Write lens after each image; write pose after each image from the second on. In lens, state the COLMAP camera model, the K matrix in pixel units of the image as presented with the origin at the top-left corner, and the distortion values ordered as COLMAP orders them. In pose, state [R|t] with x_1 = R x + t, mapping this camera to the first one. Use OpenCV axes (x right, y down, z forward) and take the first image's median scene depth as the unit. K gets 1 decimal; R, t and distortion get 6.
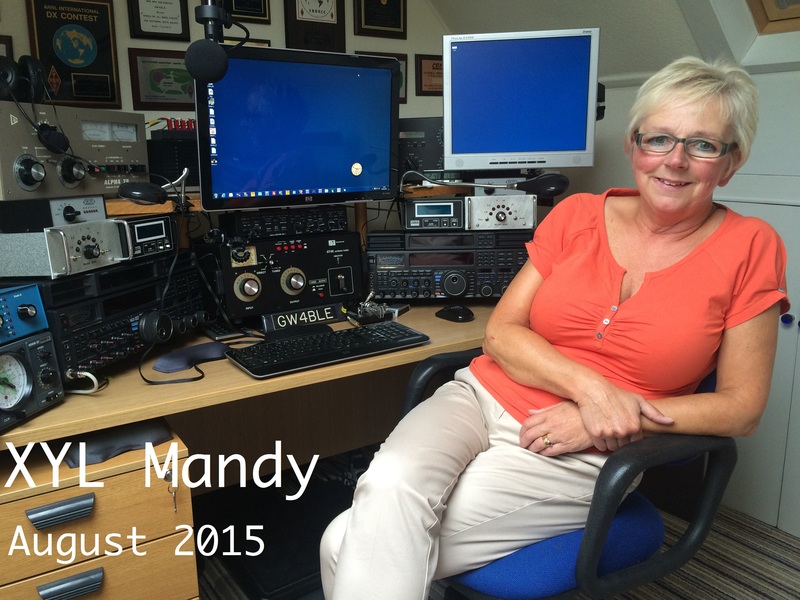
lens RADIAL K [[761.1, 0, 400.0], [0, 761.1, 300.0], [0, 0, 1]] dist [0.121520, -0.020718]
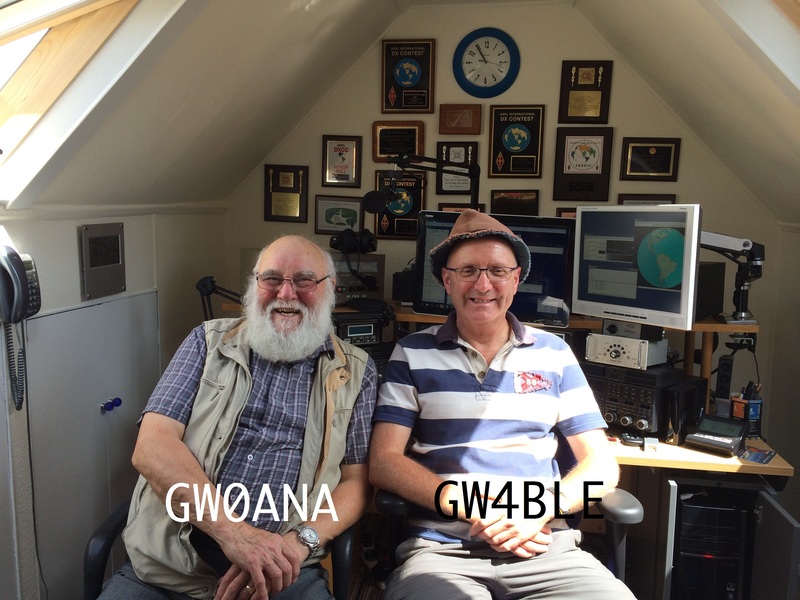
lens RADIAL K [[746.7, 0, 400.0], [0, 746.7, 300.0], [0, 0, 1]] dist [0.174129, -0.115370]
pose [[0.737616, 0.115208, -0.665320, 0.724720], [-0.164492, 0.986310, -0.011575, -0.136483], [0.654878, 0.117978, 0.746469, -0.111759]]
